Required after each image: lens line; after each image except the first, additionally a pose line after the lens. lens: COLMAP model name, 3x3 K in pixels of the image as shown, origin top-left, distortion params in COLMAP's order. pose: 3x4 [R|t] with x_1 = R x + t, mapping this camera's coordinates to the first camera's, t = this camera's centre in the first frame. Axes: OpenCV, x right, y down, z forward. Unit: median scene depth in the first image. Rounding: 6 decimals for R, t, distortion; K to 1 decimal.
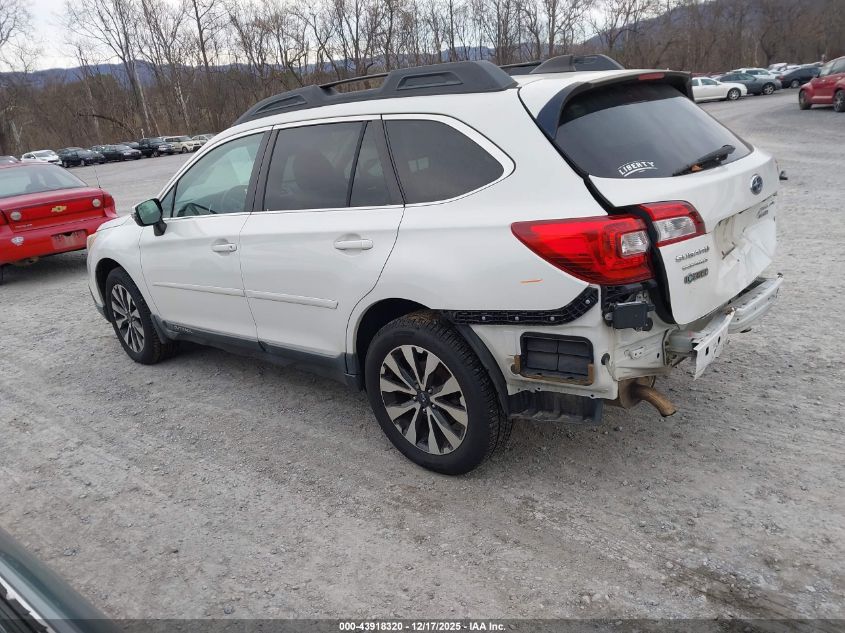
lens RADIAL K [[650.0, 0, 422.5], [0, 650.0, 316.5], [0, 0, 1]] dist [0.028165, -0.001373]
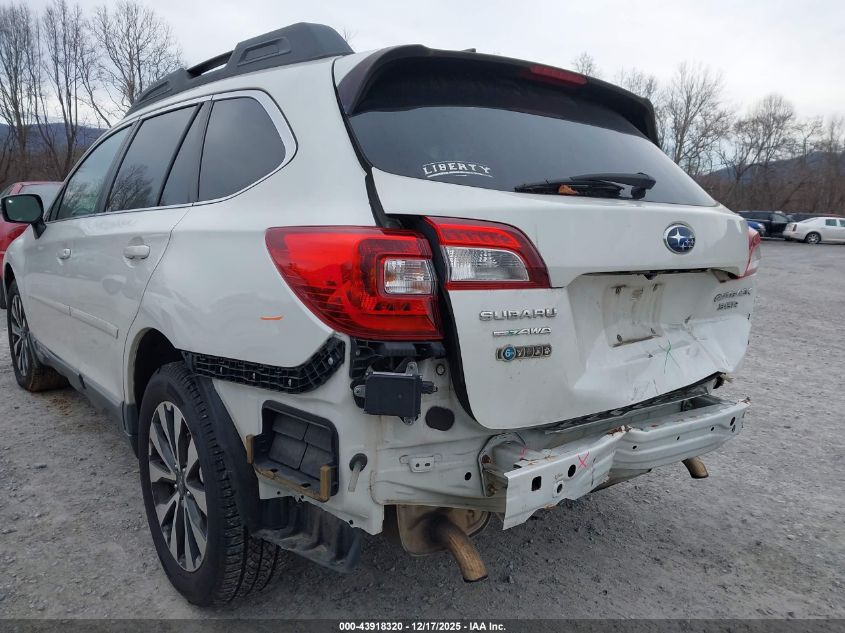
lens RADIAL K [[680.1, 0, 422.5], [0, 680.1, 316.5], [0, 0, 1]] dist [0.023088, -0.003549]
pose [[0.978628, 0.160476, -0.128585, 0.384213], [-0.177398, 0.975081, -0.133214, 0.005974], [0.104003, 0.153178, 0.982710, 0.346144]]
